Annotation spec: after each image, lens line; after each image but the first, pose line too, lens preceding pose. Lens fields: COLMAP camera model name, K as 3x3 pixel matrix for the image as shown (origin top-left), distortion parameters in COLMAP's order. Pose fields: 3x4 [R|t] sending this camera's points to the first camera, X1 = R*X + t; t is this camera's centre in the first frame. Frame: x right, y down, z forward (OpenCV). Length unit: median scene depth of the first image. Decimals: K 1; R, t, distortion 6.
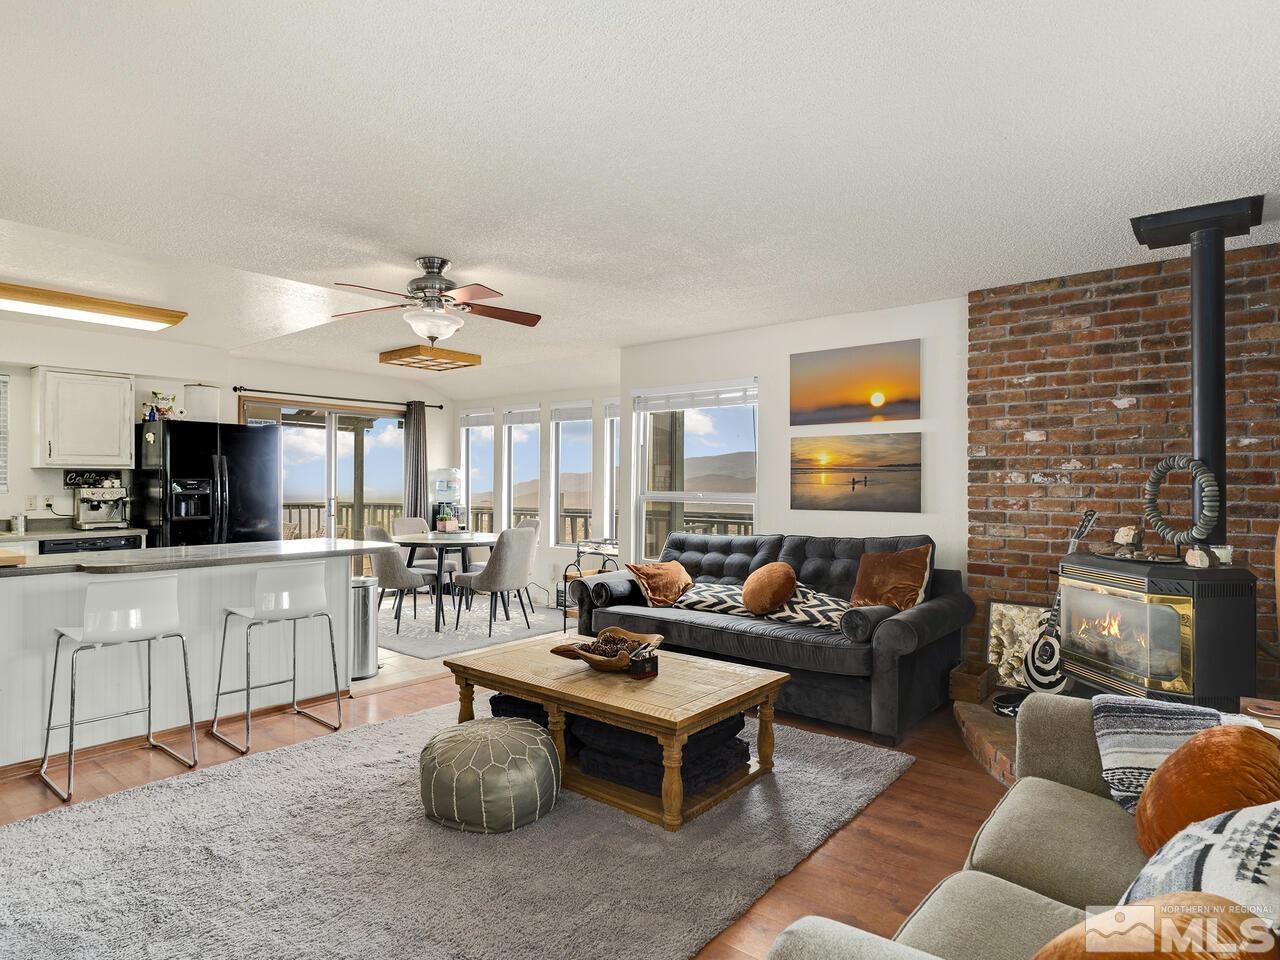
lens RADIAL K [[733.7, 0, 640.0], [0, 733.7, 480.0], [0, 0, 1]] dist [-0.000406, 0.001493]
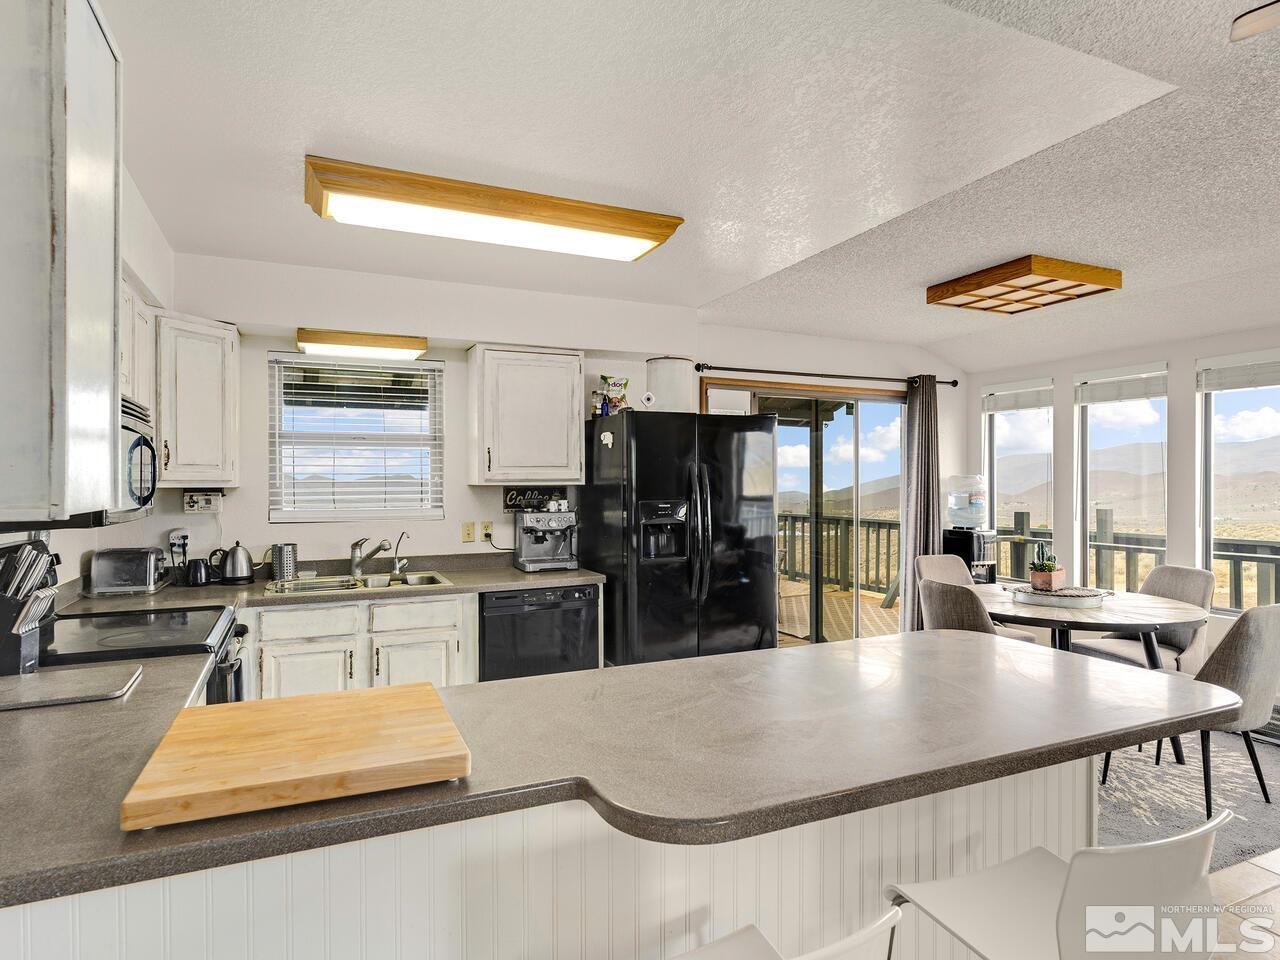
lens RADIAL K [[733.7, 0, 640.0], [0, 733.7, 480.0], [0, 0, 1]] dist [-0.000406, 0.001493]
pose [[0.896639, -0.007387, -0.442701, -0.335030], [0.007601, 0.999970, -0.001290, -0.018584], [0.442698, -0.002208, 0.896668, 0.399310]]
